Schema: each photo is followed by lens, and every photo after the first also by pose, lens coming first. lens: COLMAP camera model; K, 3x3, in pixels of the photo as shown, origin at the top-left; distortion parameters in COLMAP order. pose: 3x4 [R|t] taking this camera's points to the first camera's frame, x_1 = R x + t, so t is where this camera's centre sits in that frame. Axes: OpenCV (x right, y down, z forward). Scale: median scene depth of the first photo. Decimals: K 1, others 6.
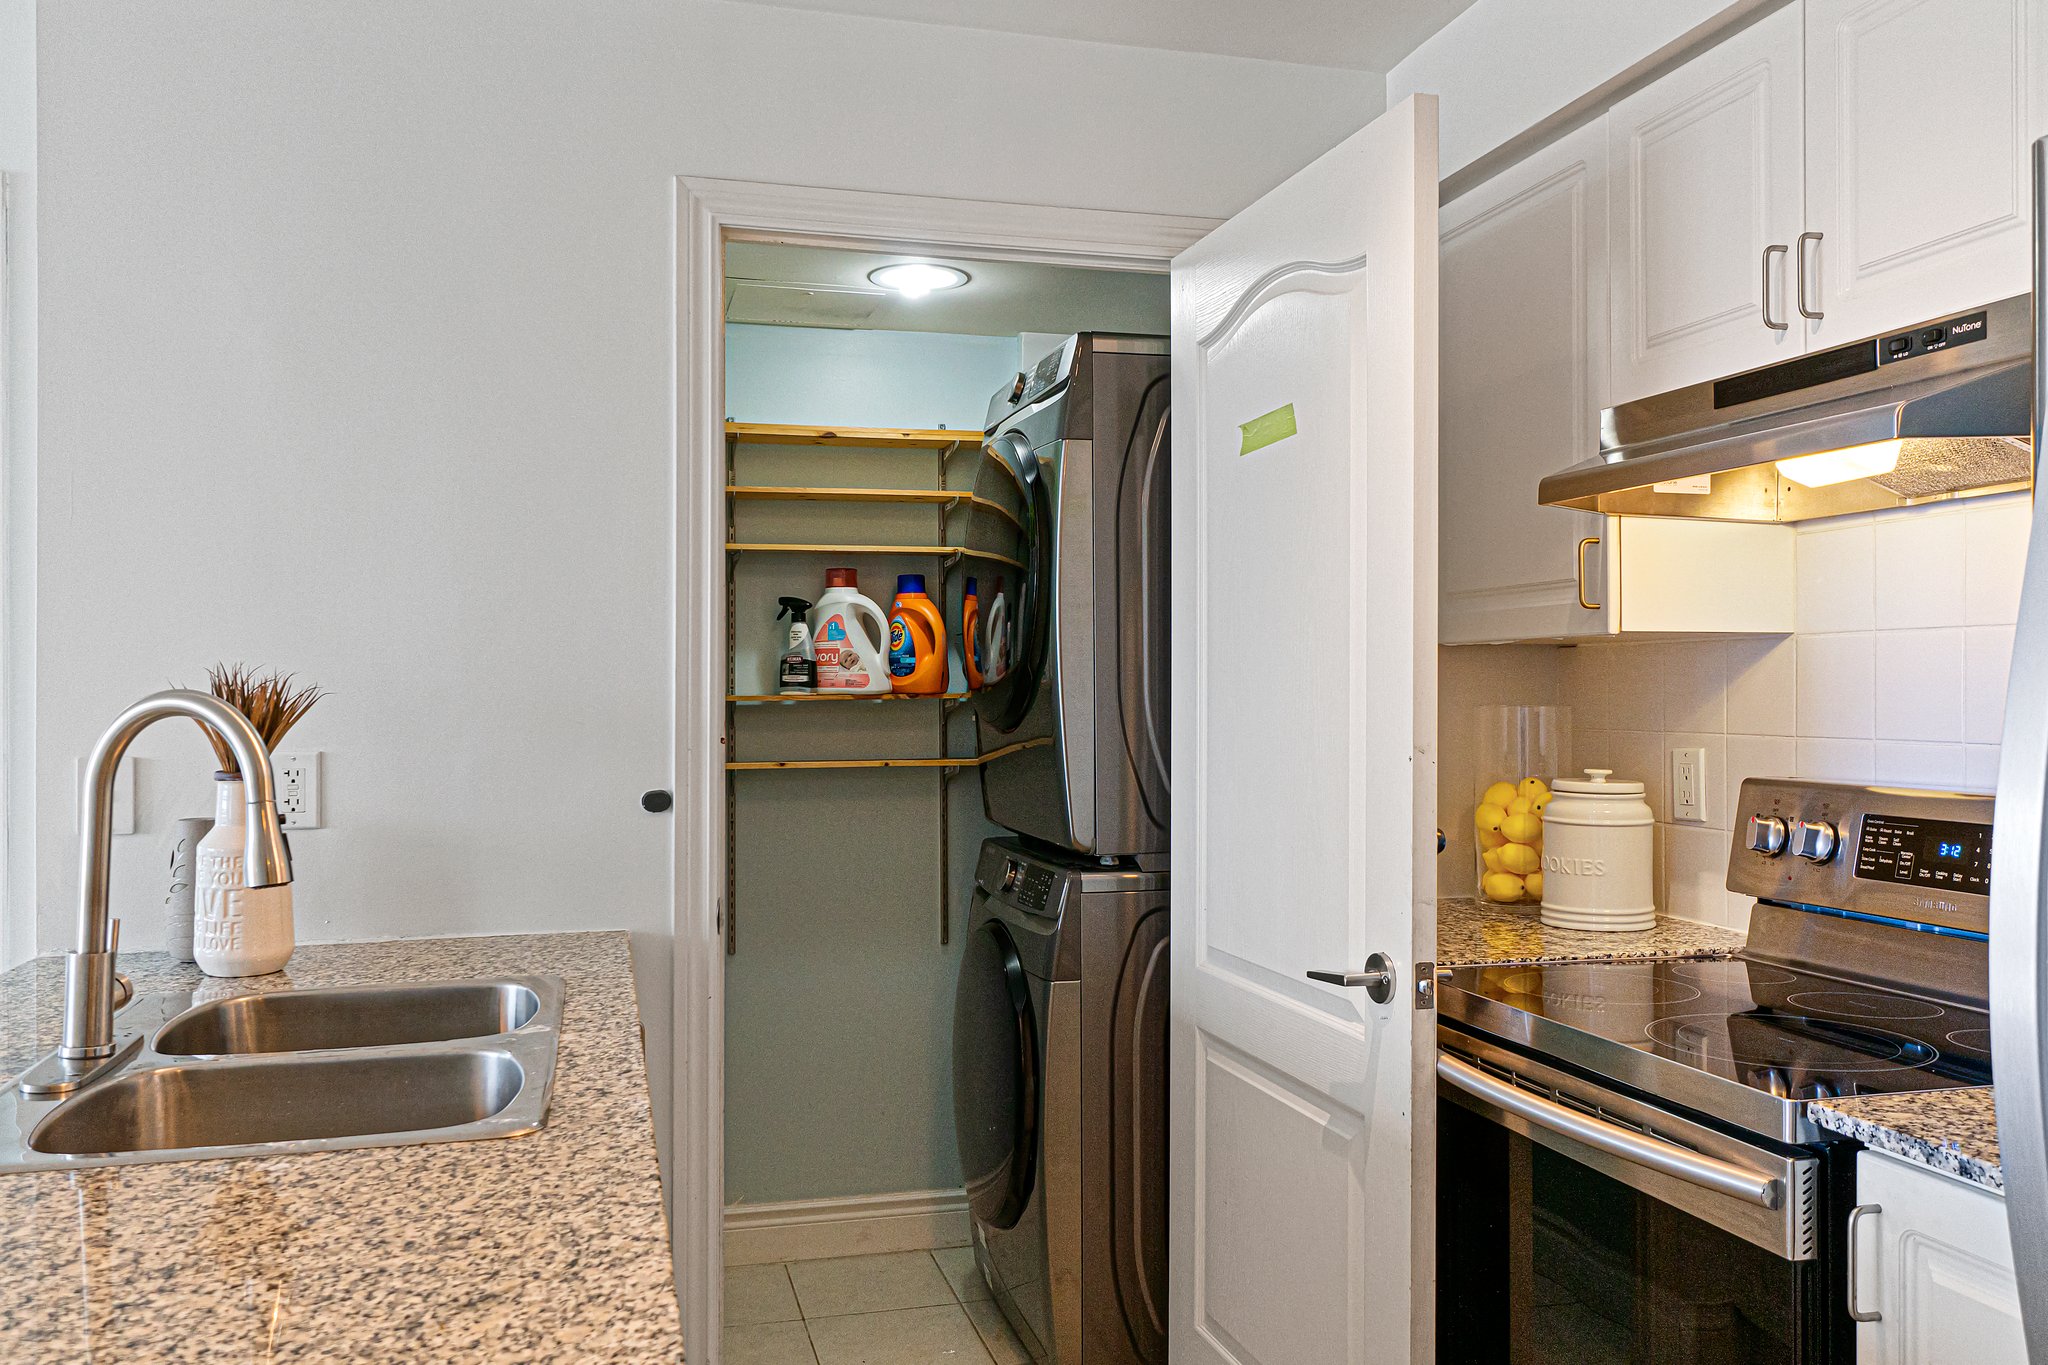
lens RADIAL K [[1589.5, 0, 1023.2], [0, 1589.5, 683.3], [0, 0, 1]] dist [-0.007895, 0.016503]
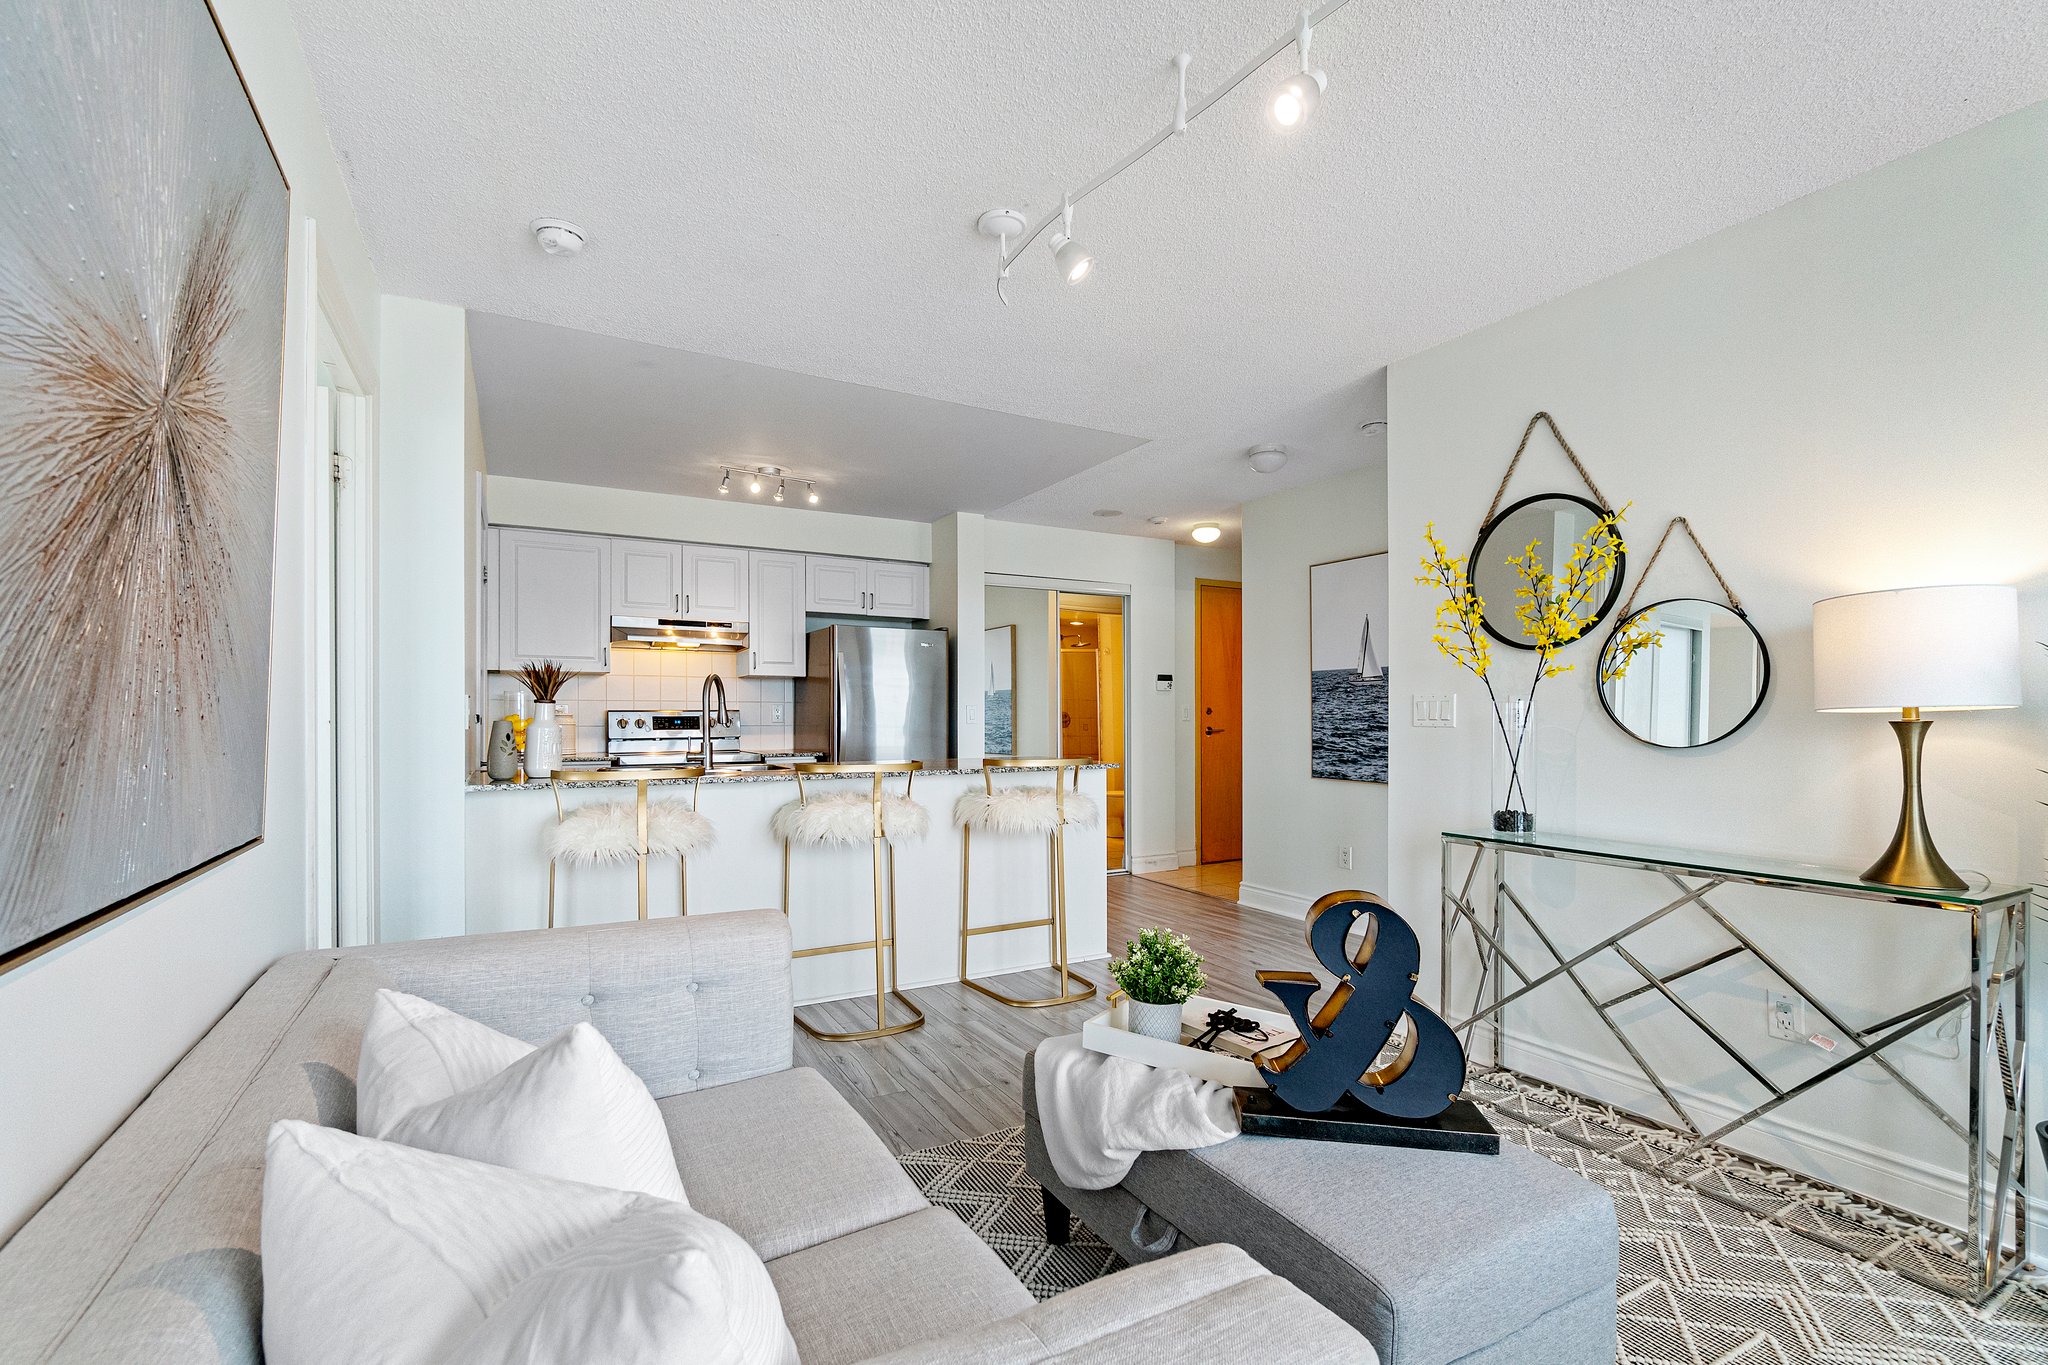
lens RADIAL K [[890.4, 0, 1032.7], [0, 890.4, 708.7], [0, 0, 1]] dist [-0.005317, 0.000951]
pose [[-0.268096, 0.010363, 0.963336, -2.438301], [-0.000744, 0.999940, -0.010964, 0.097099], [-0.963392, -0.003657, -0.268072, 0.710424]]
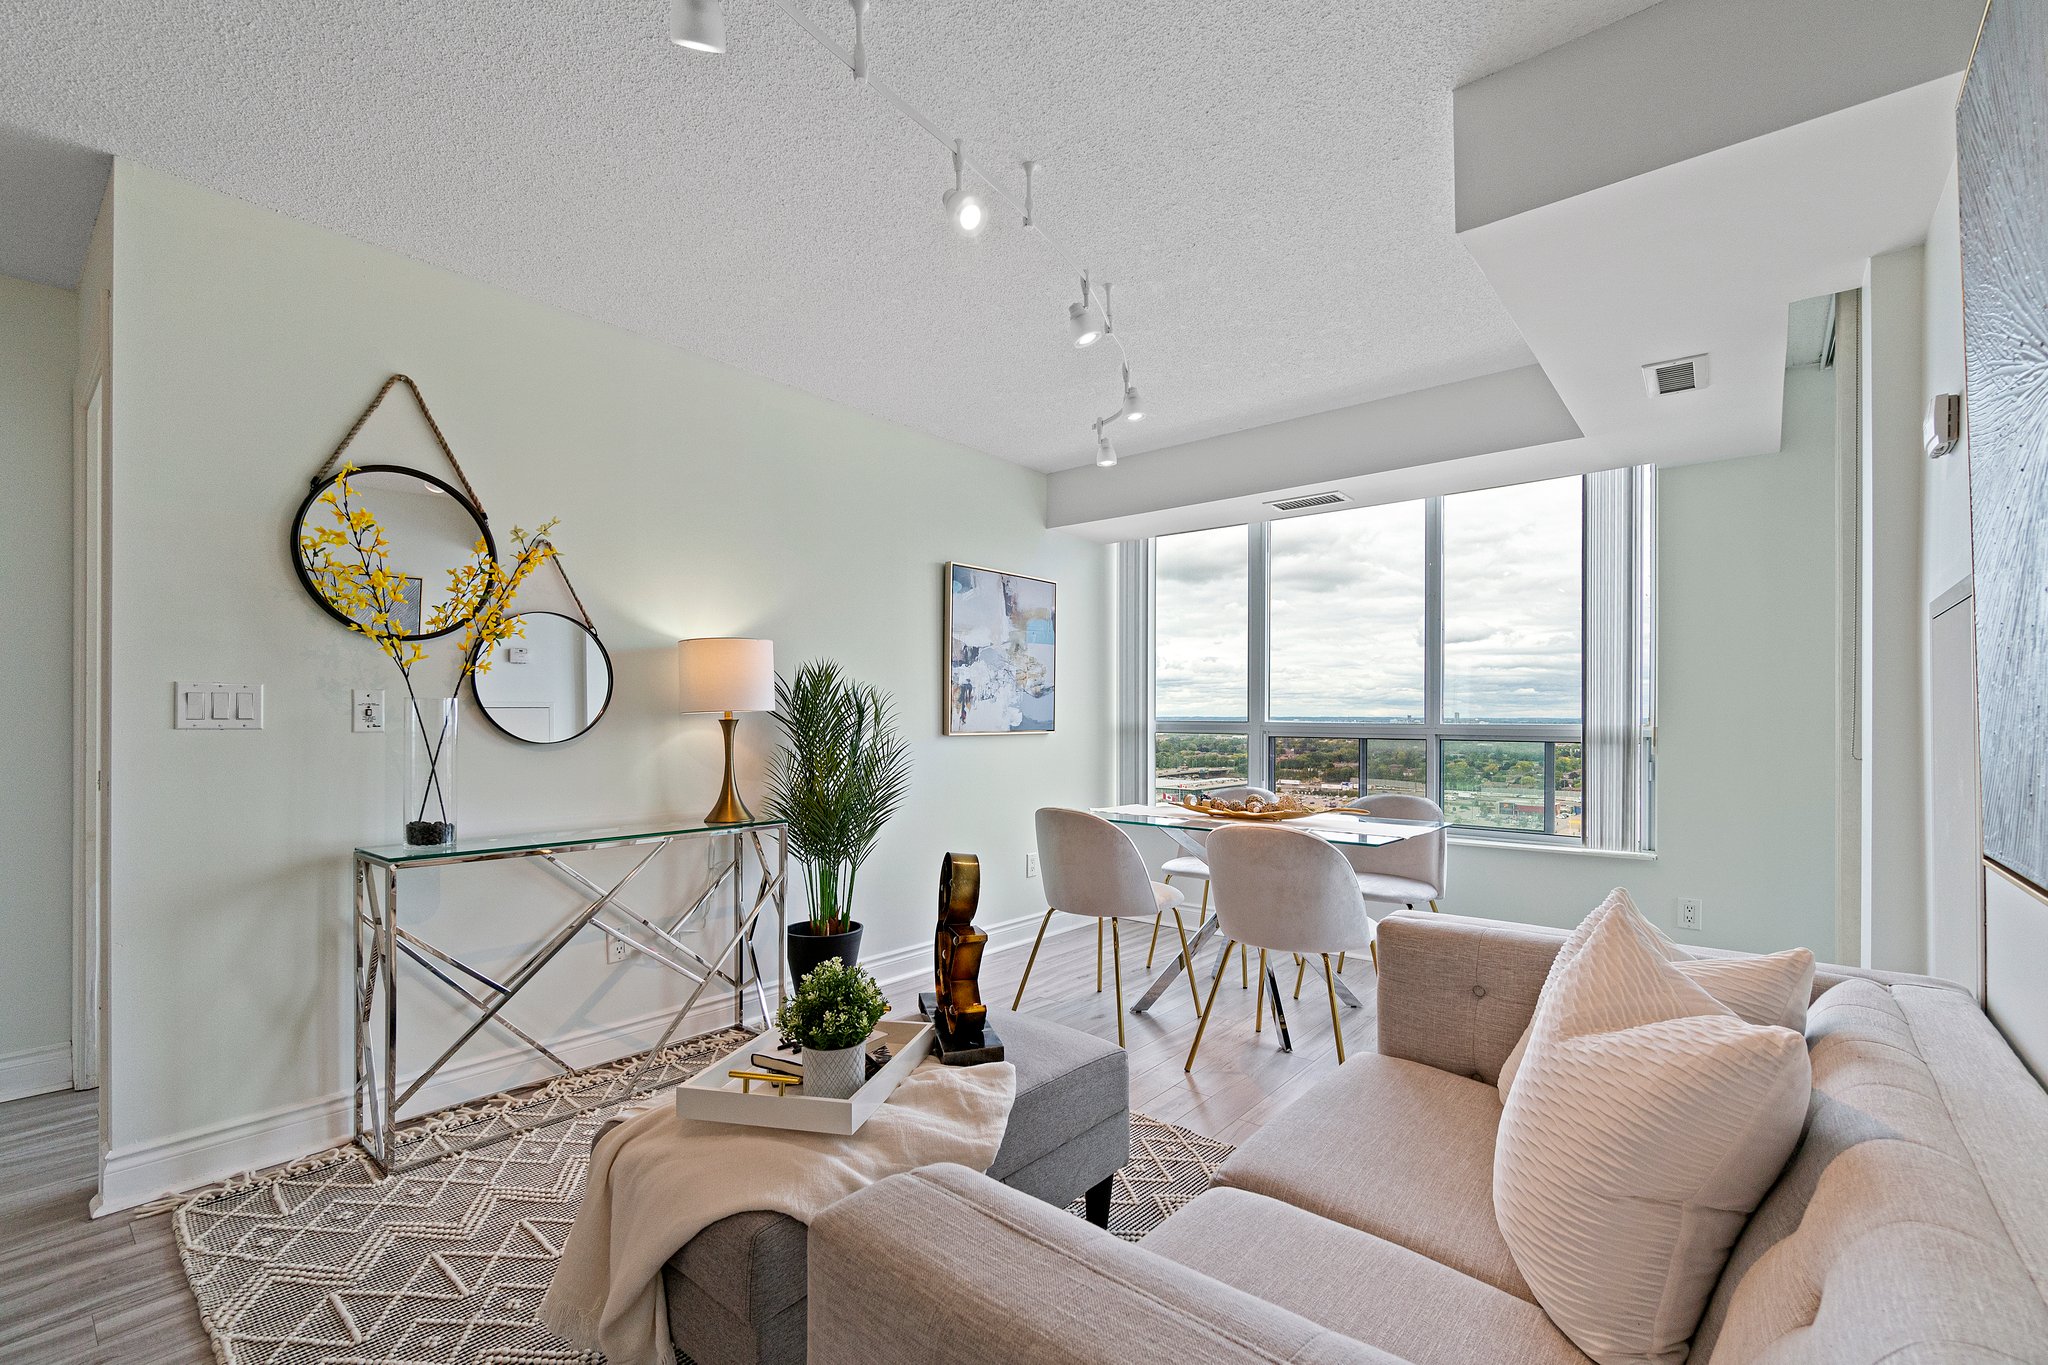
lens RADIAL K [[890.4, 0, 1018.7], [0, 890.4, 713.2], [0, 0, 1]] dist [-0.005317, 0.000951]
pose [[-0.814299, -0.003487, -0.580435, -1.238895], [0.001224, 0.999969, -0.007724, 0.101357], [0.580444, -0.007000, -0.814270, 1.101619]]
